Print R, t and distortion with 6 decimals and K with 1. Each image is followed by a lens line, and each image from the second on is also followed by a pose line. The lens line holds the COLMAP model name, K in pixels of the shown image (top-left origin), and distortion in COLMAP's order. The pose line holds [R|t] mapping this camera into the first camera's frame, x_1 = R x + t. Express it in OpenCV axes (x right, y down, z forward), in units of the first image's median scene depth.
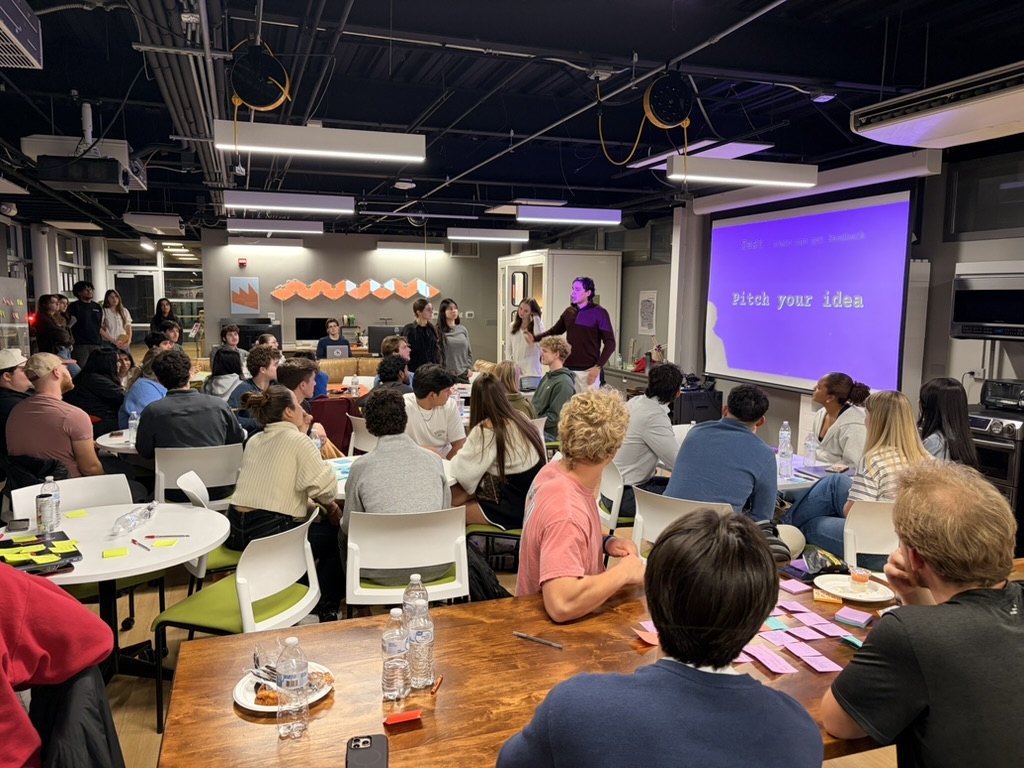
lens RADIAL K [[770.2, 0, 505.1], [0, 770.2, 362.7], [0, 0, 1]] dist [0.081798, -0.132371]
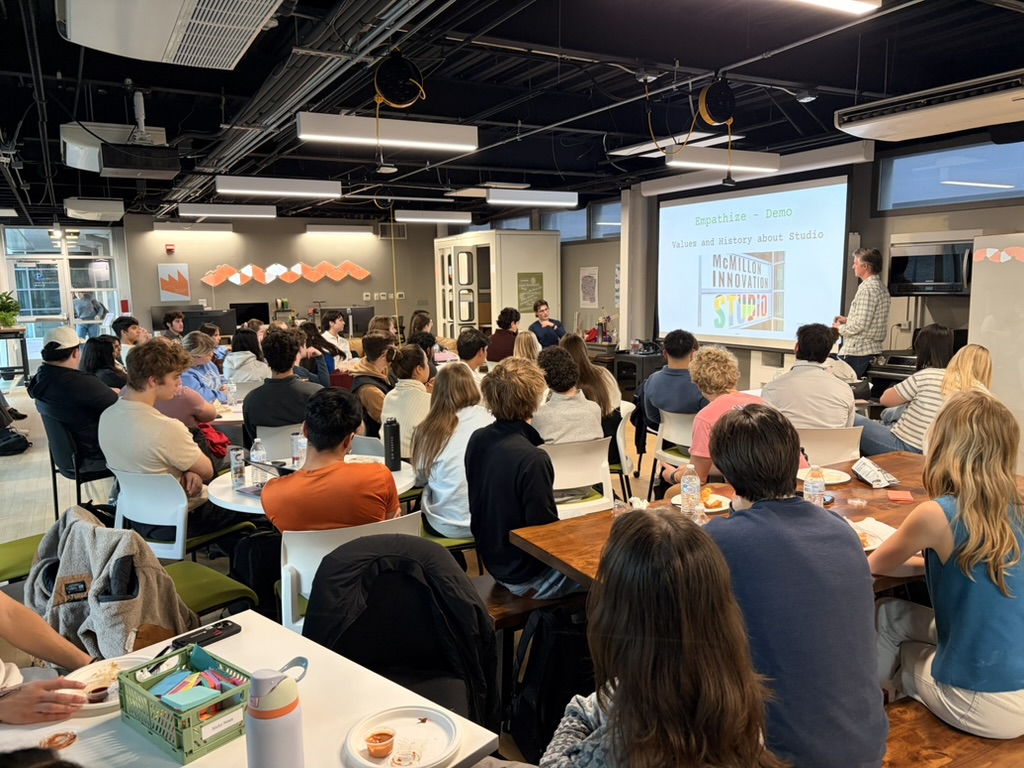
lens RADIAL K [[767.7, 0, 512.0], [0, 767.7, 384.0], [0, 0, 1]] dist [0.059292, -0.083336]
pose [[0.983415, -0.049895, 0.174374, -0.143553], [0.041040, 0.997696, 0.054022, 0.009656], [-0.176668, -0.045969, 0.983196, -0.064675]]
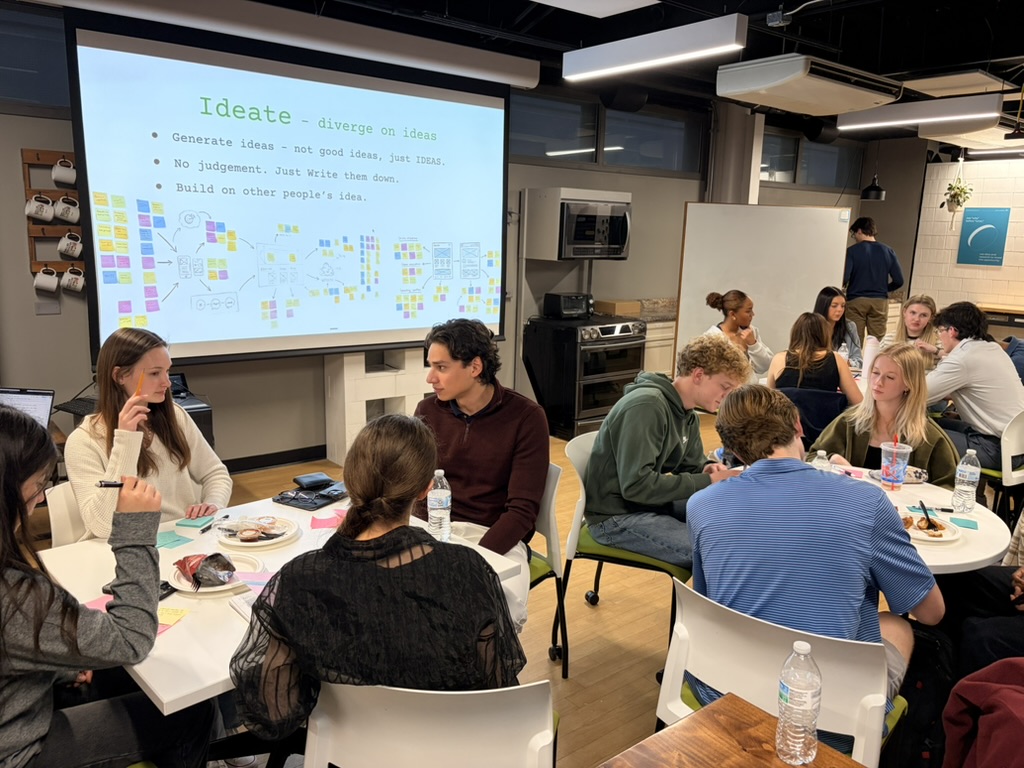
lens RADIAL K [[767.7, 0, 512.0], [0, 767.7, 384.0], [0, 0, 1]] dist [0.059292, -0.083336]
pose [[-0.326793, -0.212235, 0.920958, -0.254761], [0.042448, 0.970180, 0.238640, -0.076560], [-0.944142, 0.117079, -0.308039, 0.884848]]
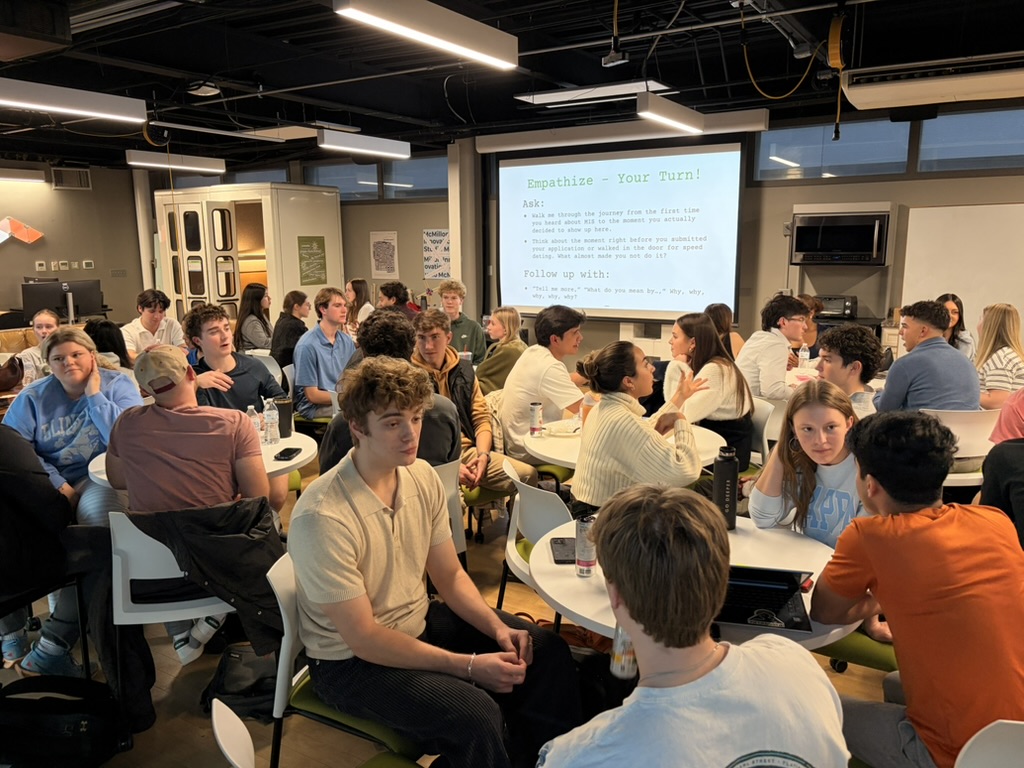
lens RADIAL K [[767.7, 0, 512.0], [0, 767.7, 384.0], [0, 0, 1]] dist [0.059292, -0.083336]
pose [[0.781122, -0.128773, 0.610955, -0.354380], [0.067310, 0.990166, 0.122643, -0.016281], [-0.620740, -0.054676, 0.782108, 0.184895]]
